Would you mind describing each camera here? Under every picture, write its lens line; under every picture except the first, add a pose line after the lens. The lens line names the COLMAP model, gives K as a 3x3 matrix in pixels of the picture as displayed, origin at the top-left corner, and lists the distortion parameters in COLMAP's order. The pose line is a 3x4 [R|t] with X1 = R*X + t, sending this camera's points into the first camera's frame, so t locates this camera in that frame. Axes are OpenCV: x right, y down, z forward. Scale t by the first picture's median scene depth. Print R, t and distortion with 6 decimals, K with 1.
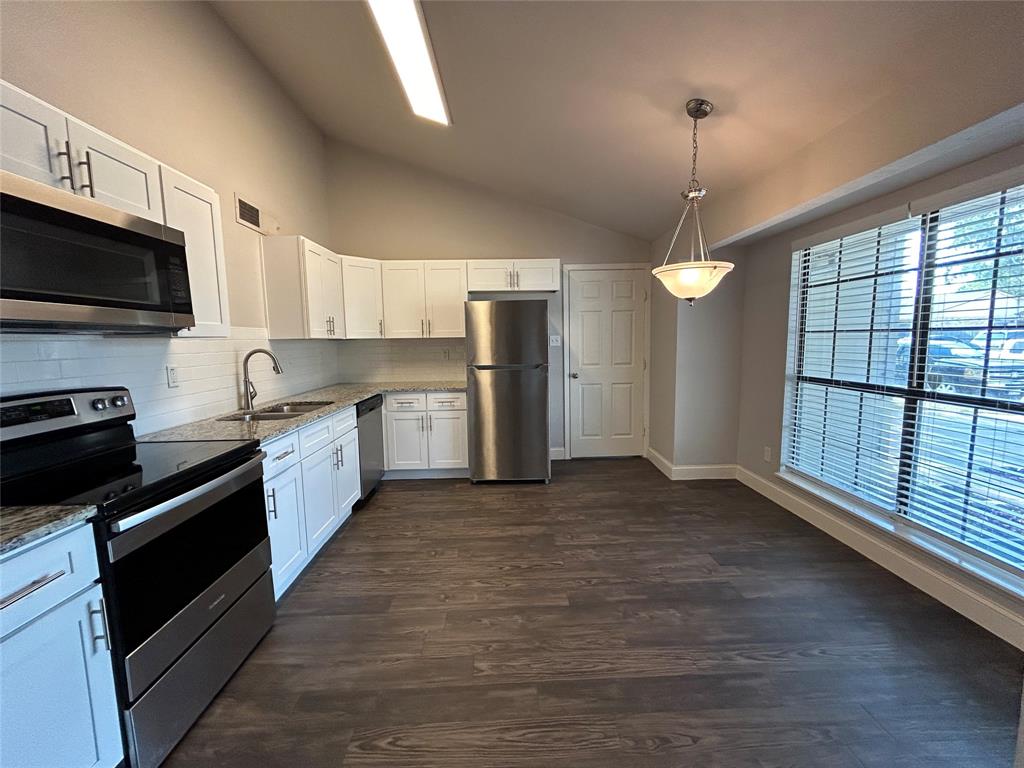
lens RADIAL K [[414.0, 0, 512.0], [0, 414.0, 384.0], [0, 0, 1]] dist [0.001172, 0.000687]
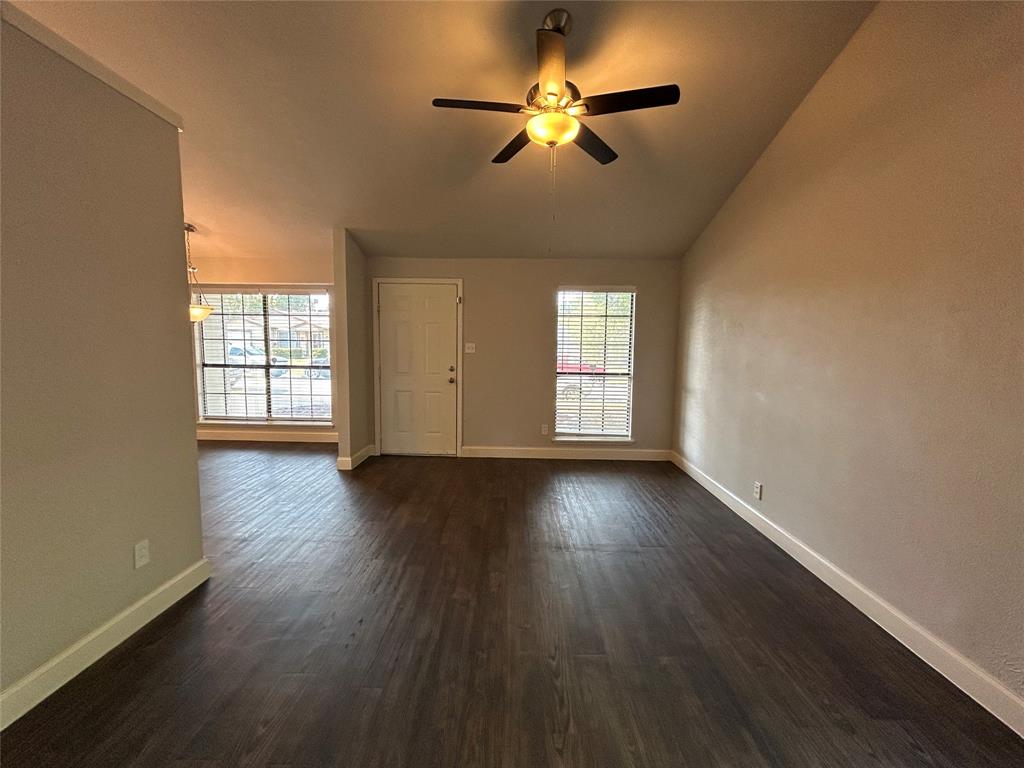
lens RADIAL K [[388.2, 0, 512.0], [0, 388.2, 384.0], [0, 0, 1]] dist [0.000712, 0.000115]
pose [[0.047166, -0.088811, 0.994931, -0.792760], [0.096107, 0.991822, 0.083978, 0.045795], [-0.994253, 0.091659, 0.055316, -0.352064]]
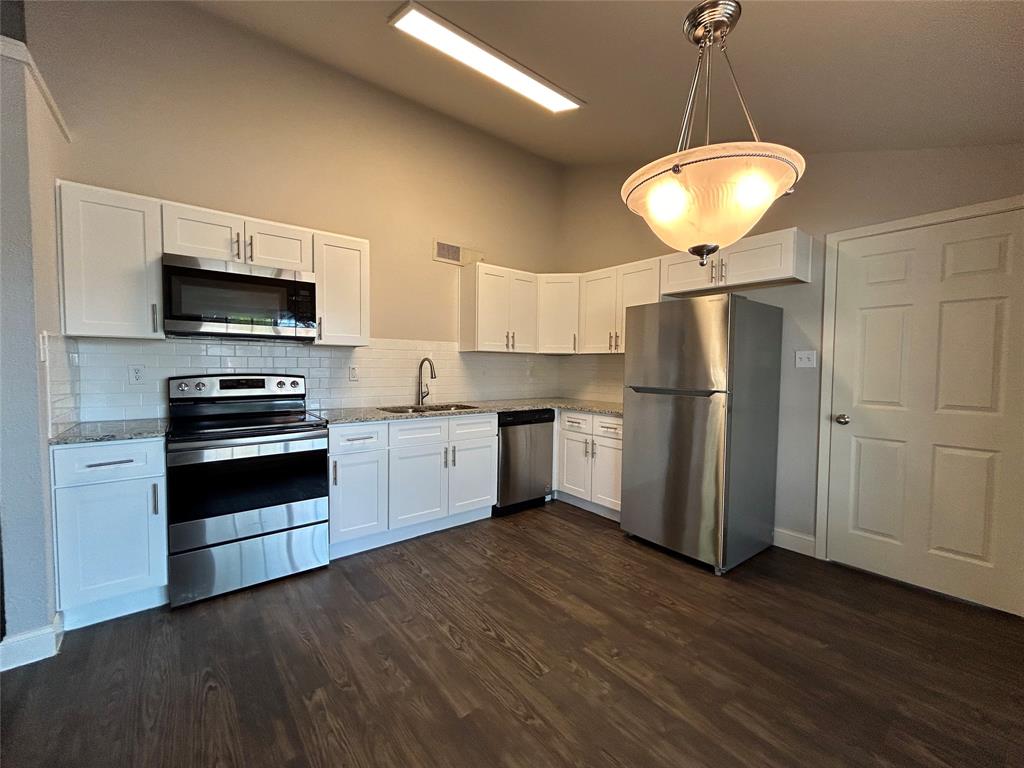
lens RADIAL K [[414.0, 0, 512.0], [0, 414.0, 384.0], [0, 0, 1]] dist [0.001172, 0.000687]
pose [[0.601798, 0.060352, -0.796365, 0.404236], [-0.108122, 0.994117, -0.006368, -0.019177], [0.791296, 0.089937, 0.604783, 0.336191]]
